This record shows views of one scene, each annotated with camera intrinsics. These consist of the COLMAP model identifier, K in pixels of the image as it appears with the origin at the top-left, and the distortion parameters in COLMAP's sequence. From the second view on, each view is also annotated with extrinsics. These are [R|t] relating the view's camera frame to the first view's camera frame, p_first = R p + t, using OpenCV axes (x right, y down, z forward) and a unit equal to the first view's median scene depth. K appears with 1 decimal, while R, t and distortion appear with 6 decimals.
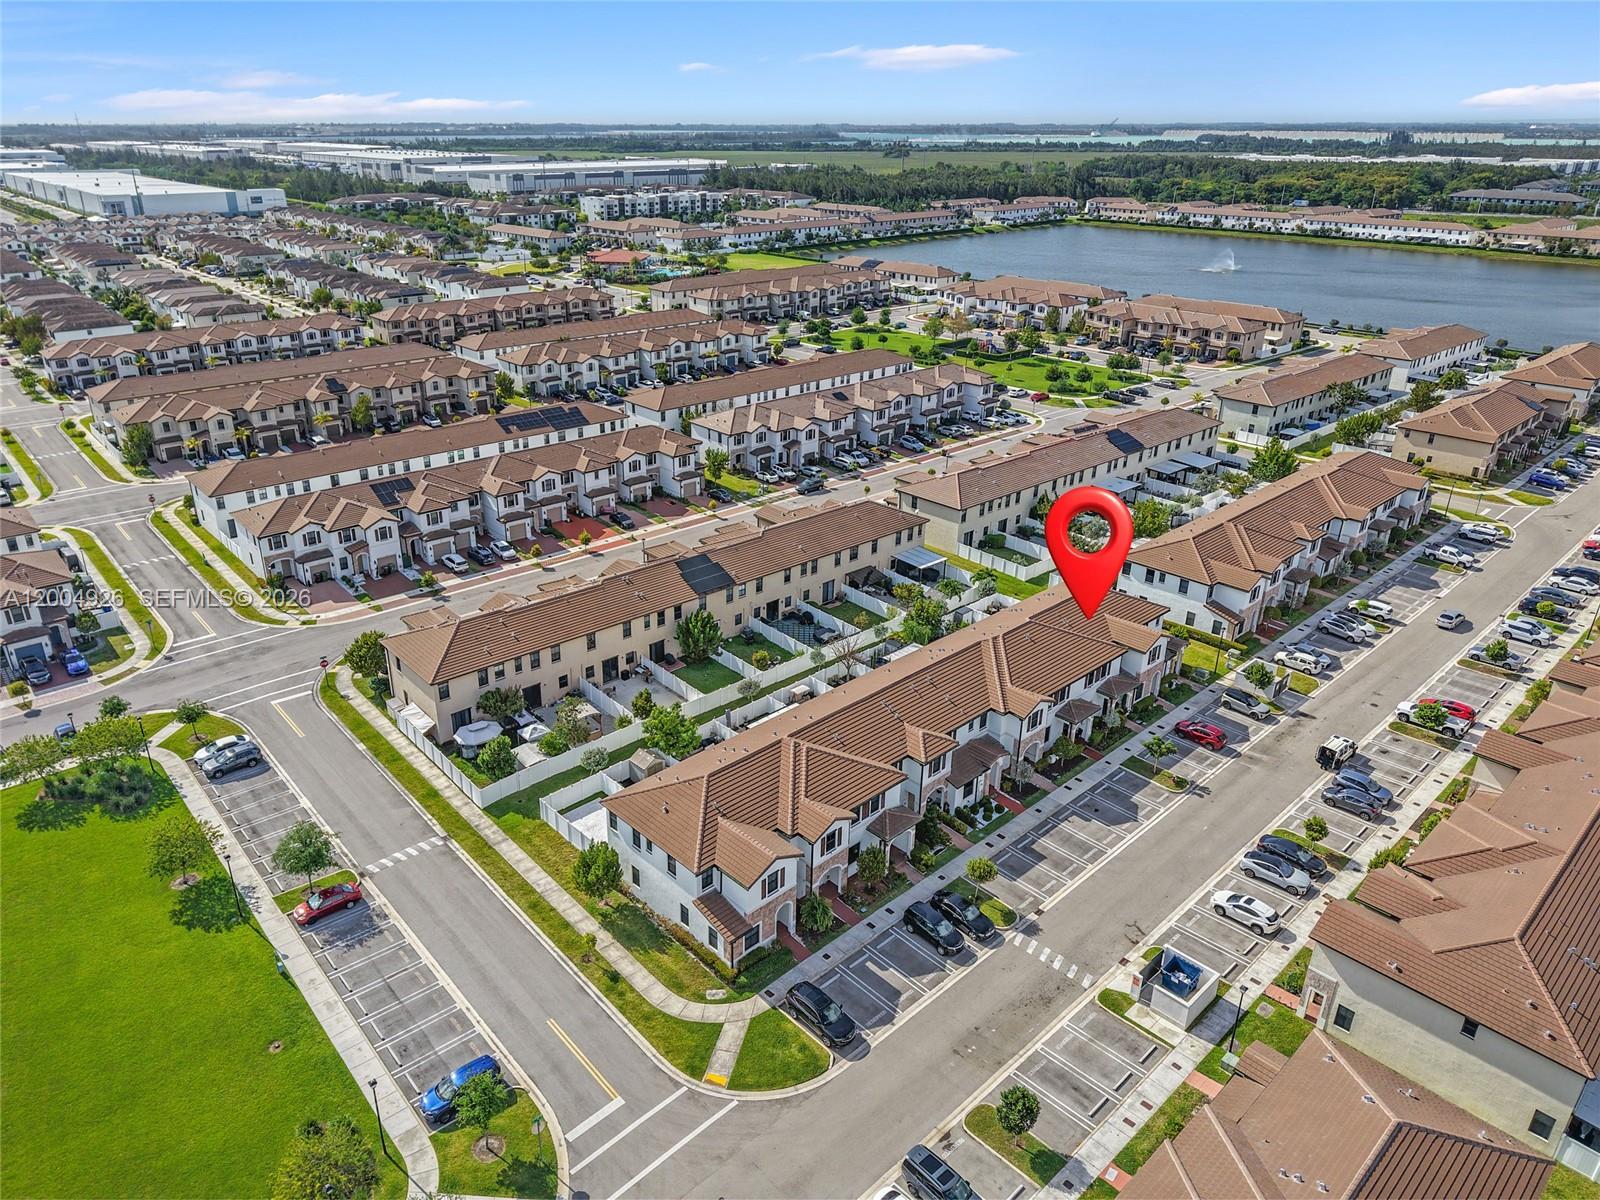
lens RADIAL K [[1077.6, 0, 792.9], [0, 1077.6, 597.4], [0, 0, 1]] dist [0.039186, -0.043359]
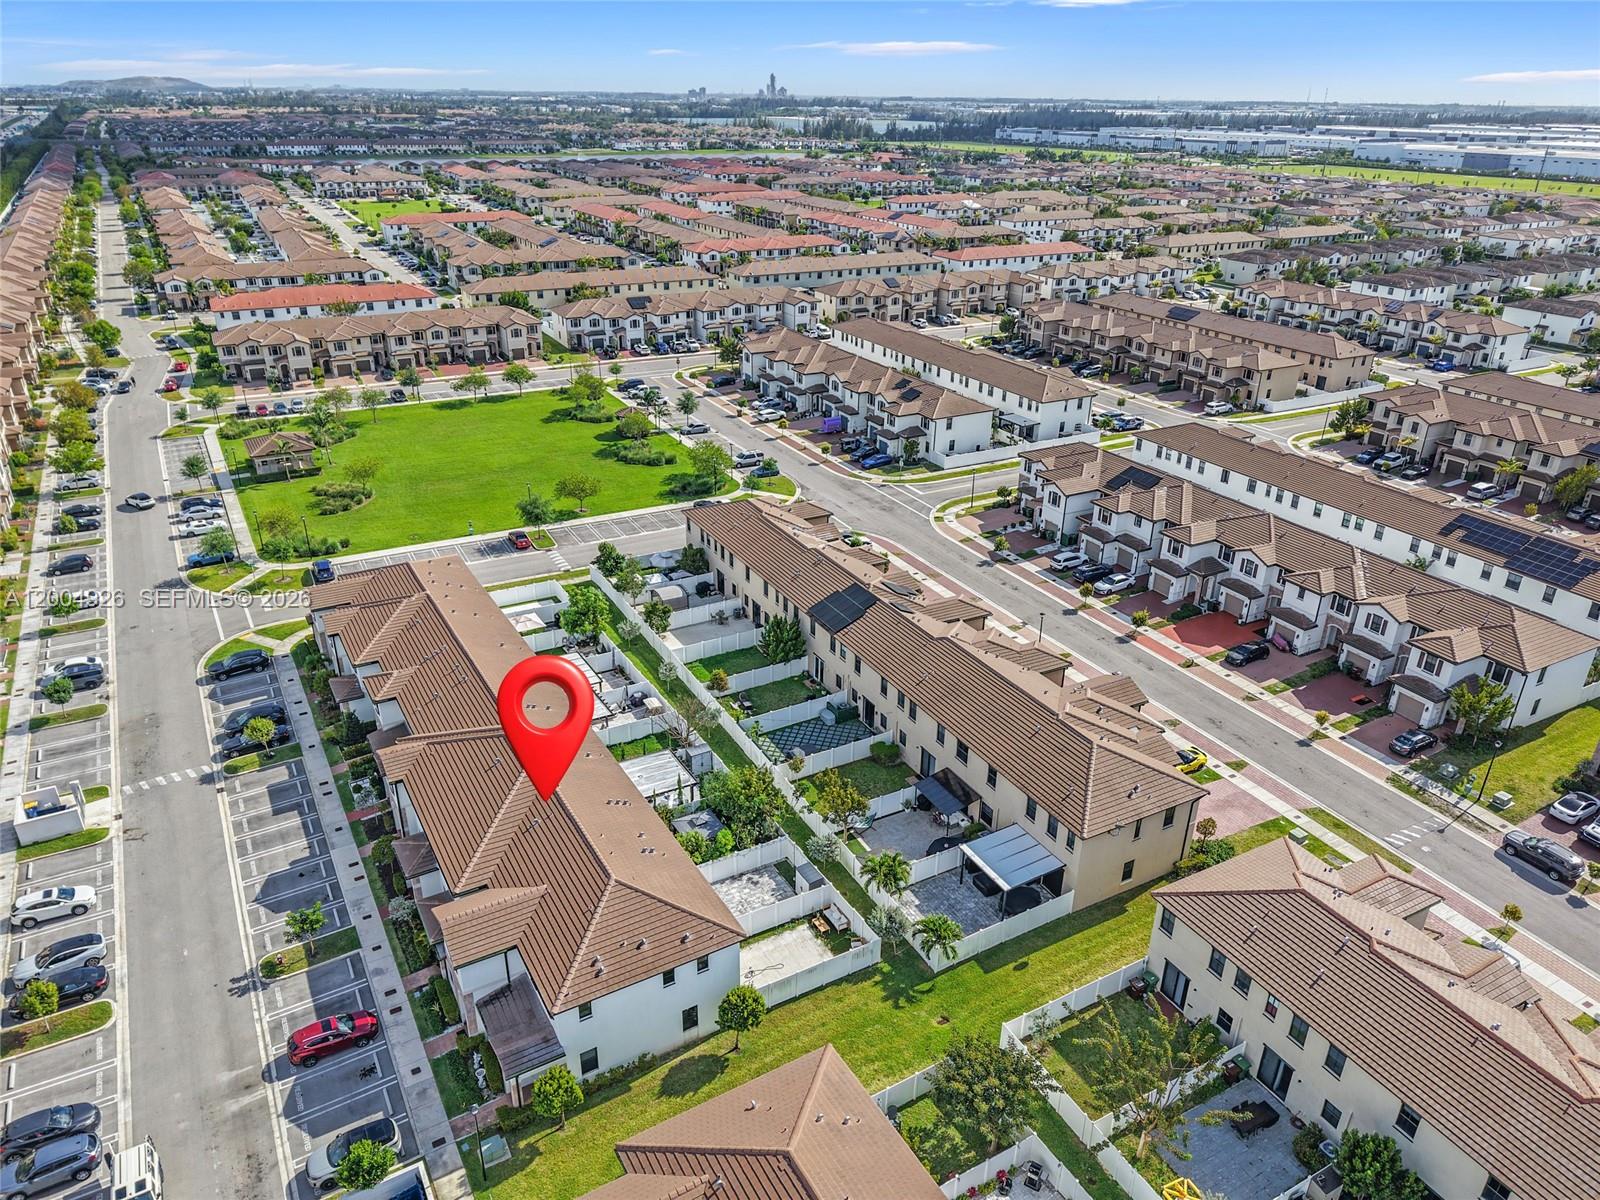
lens RADIAL K [[1100.5, 0, 800.0], [0, 1100.5, 600.0], [0, 0, 1]] dist [0.120936, -0.184493]
pose [[-0.243413, 0.395443, -0.885650, 0.583415], [-0.404935, 0.788296, 0.463267, -0.349323], [0.881350, 0.471396, -0.031753, 0.858851]]
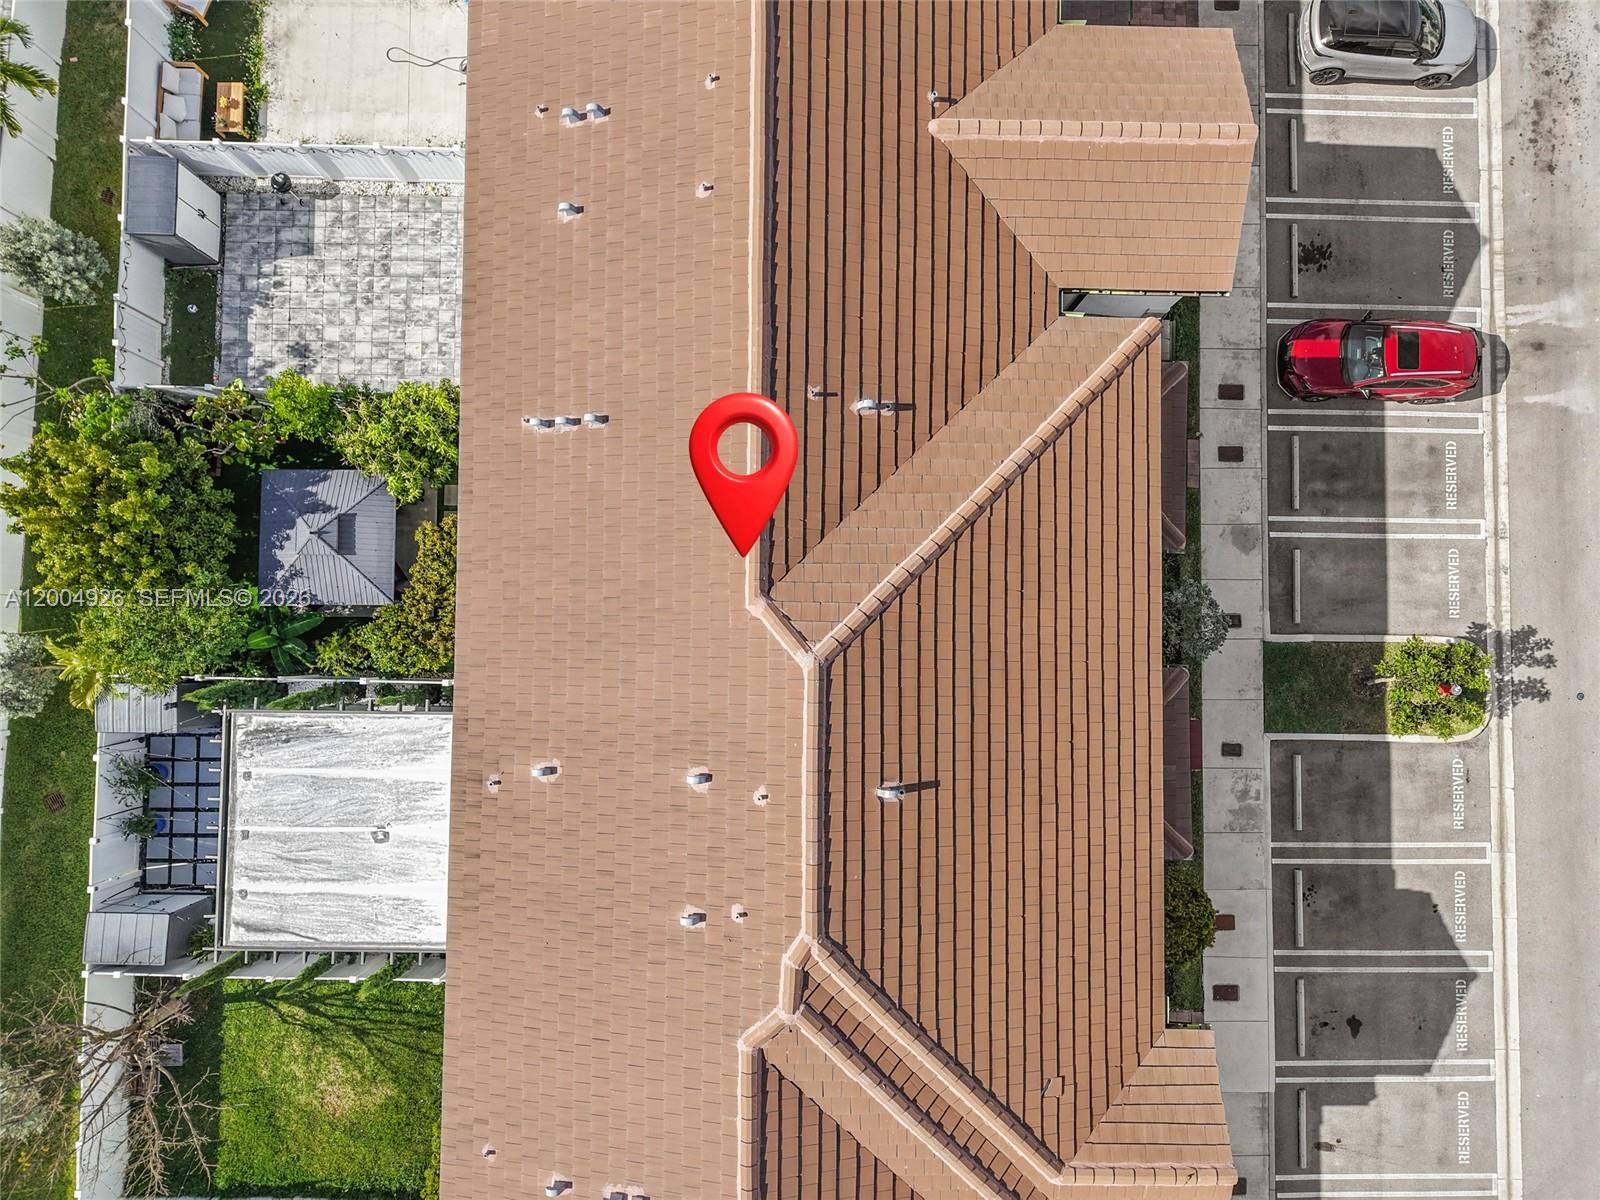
lens RADIAL K [[1077.6, 0, 792.9], [0, 1077.6, 597.4], [0, 0, 1]] dist [0.039186, -0.043359]
pose [[0.702873, -0.710260, 0.038733, 0.165501], [0.267859, 0.314732, 0.910602, -0.108818], [-0.658954, -0.629662, 0.411466, 0.717580]]
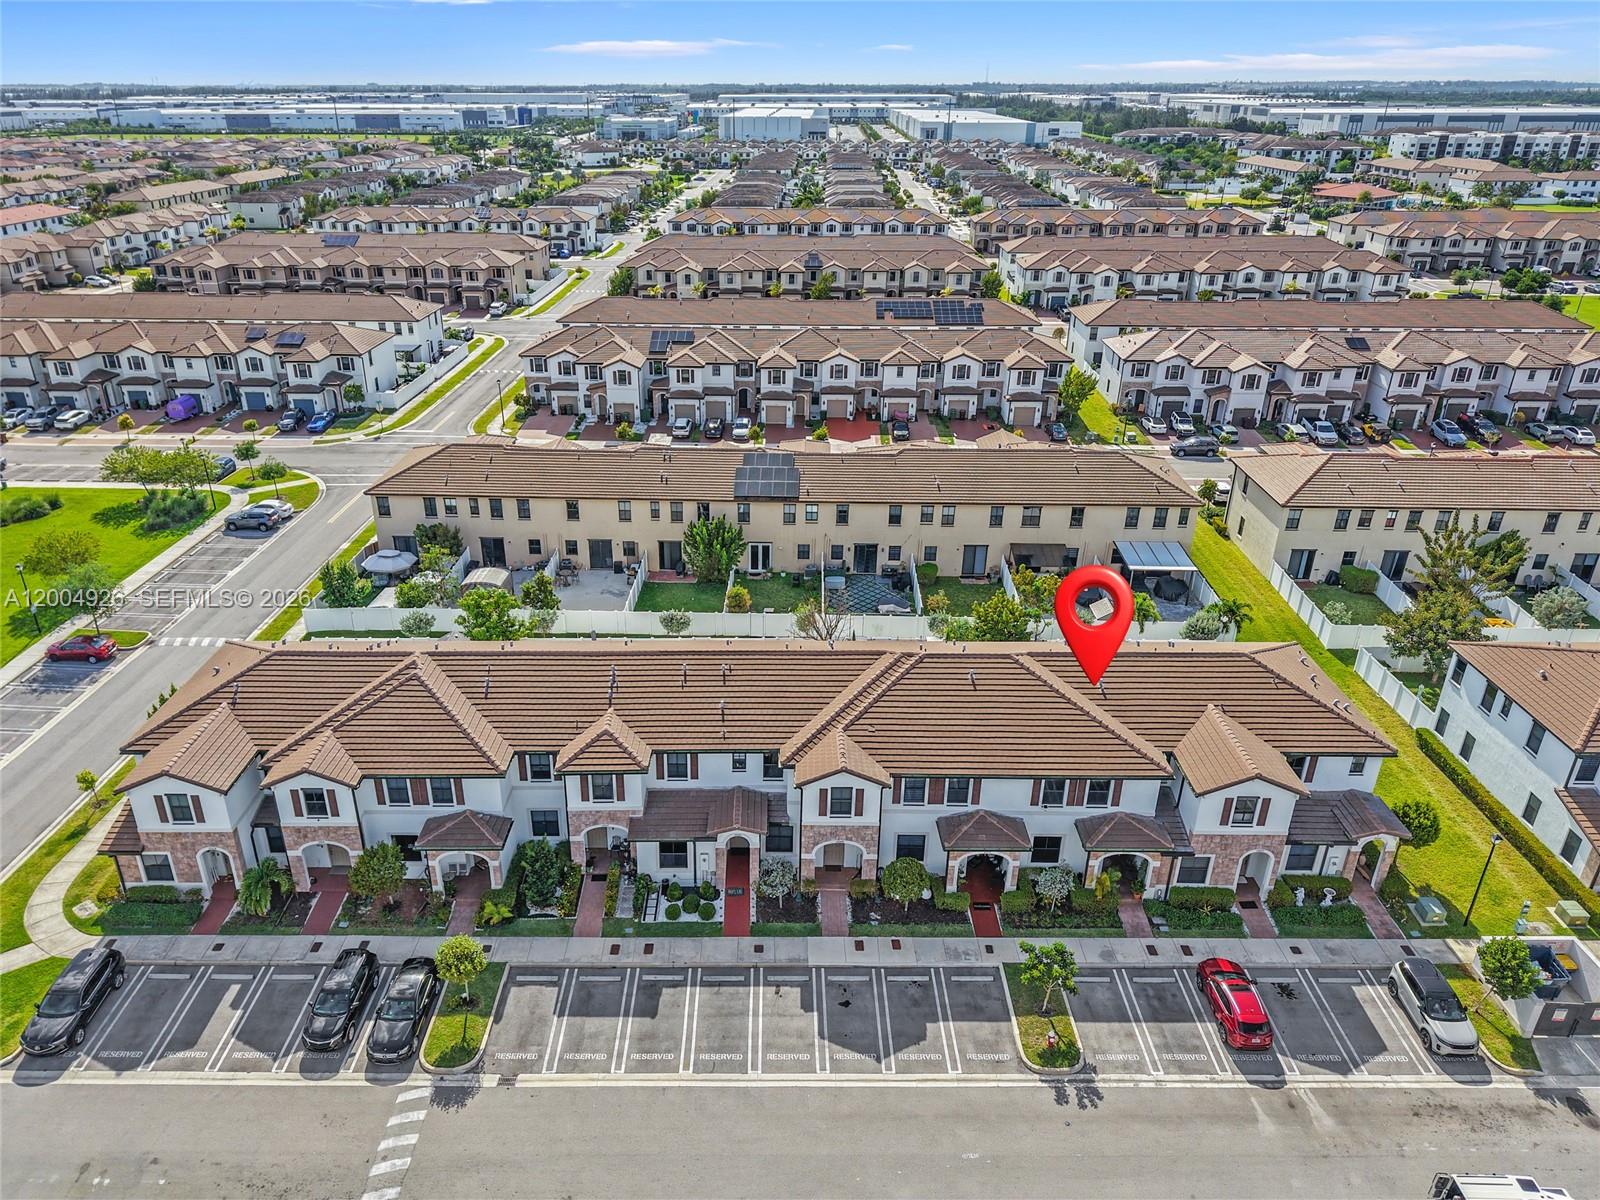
lens RADIAL K [[1070.2, 0, 781.5], [0, 1070.2, 600.1], [0, 0, 1]] dist [0.022398, -0.025206]
pose [[0.719154, 0.294193, -0.629499, 0.360565], [-0.274450, 0.952549, 0.131631, -0.034786], [0.638354, 0.078103, 0.765771, 0.383922]]
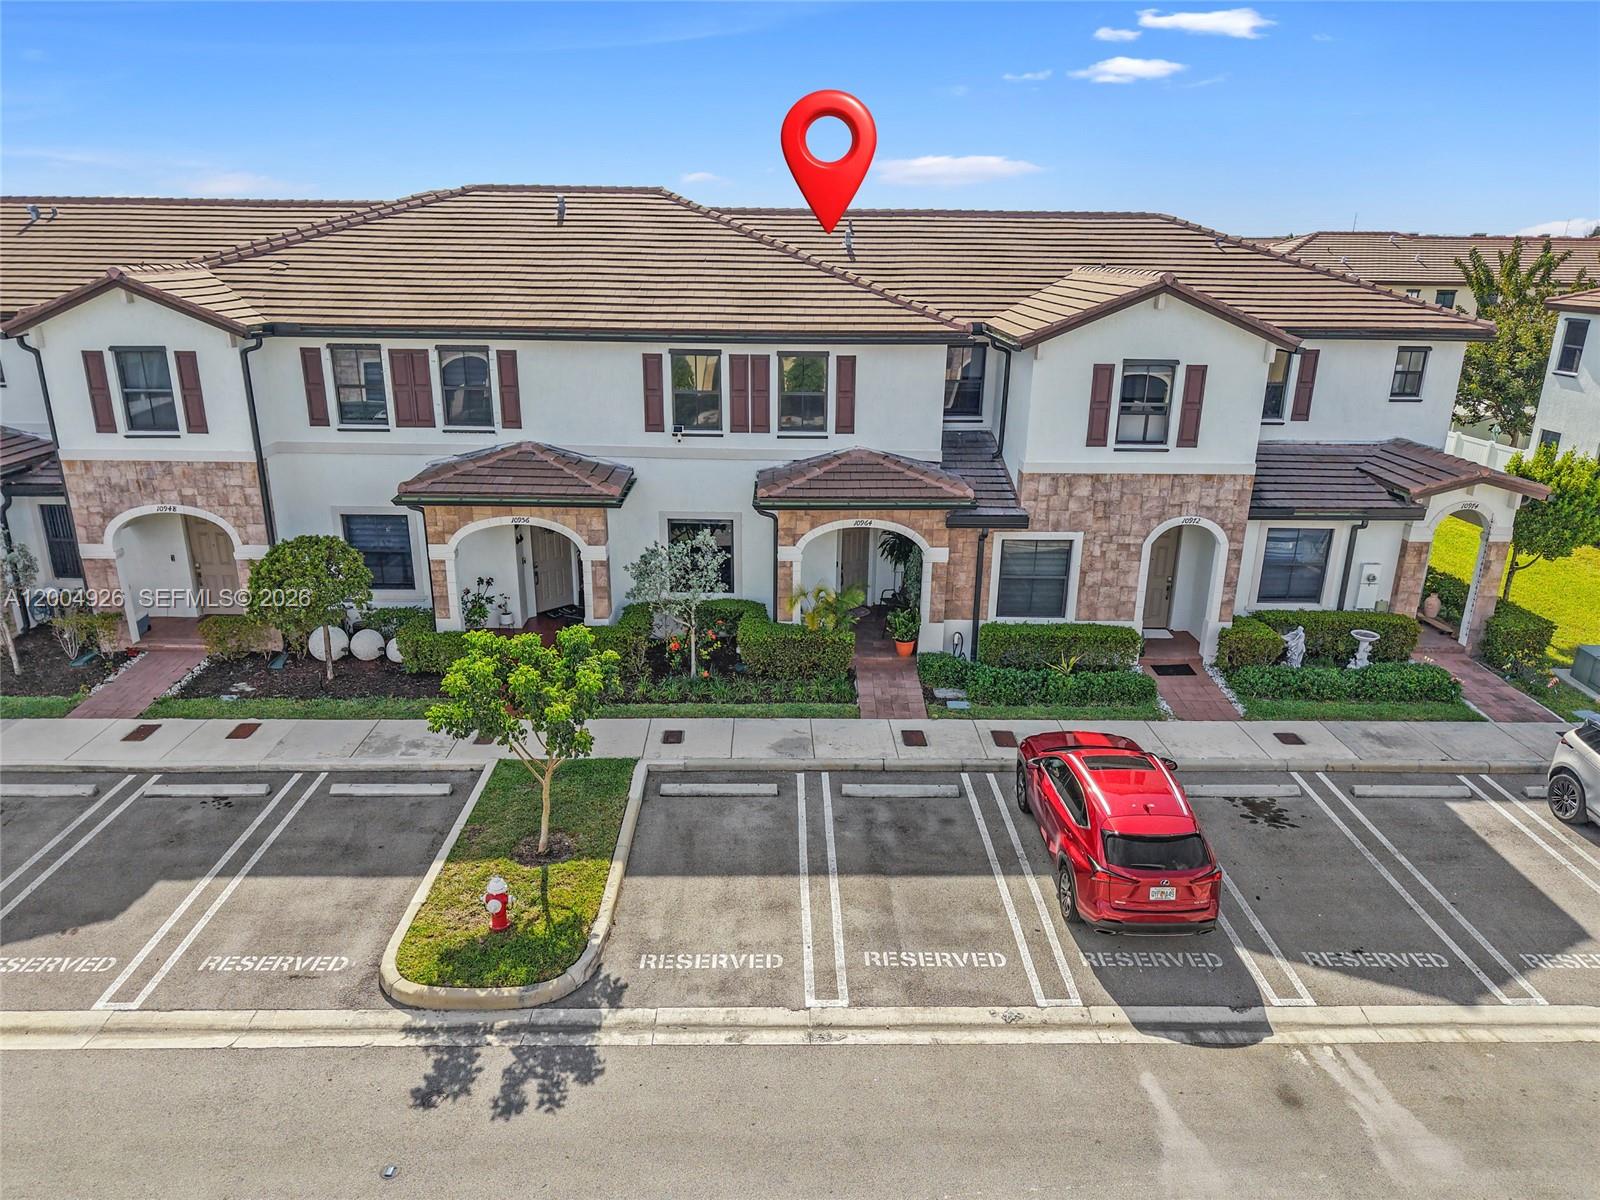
lens RADIAL K [[1077.6, 0, 792.9], [0, 1077.6, 597.4], [0, 0, 1]] dist [0.039186, -0.043359]
pose [[0.729301, 0.213506, -0.650027, 0.331044], [-0.272755, 0.962032, 0.009968, 0.081378], [0.627475, 0.170028, 0.759846, 0.642537]]
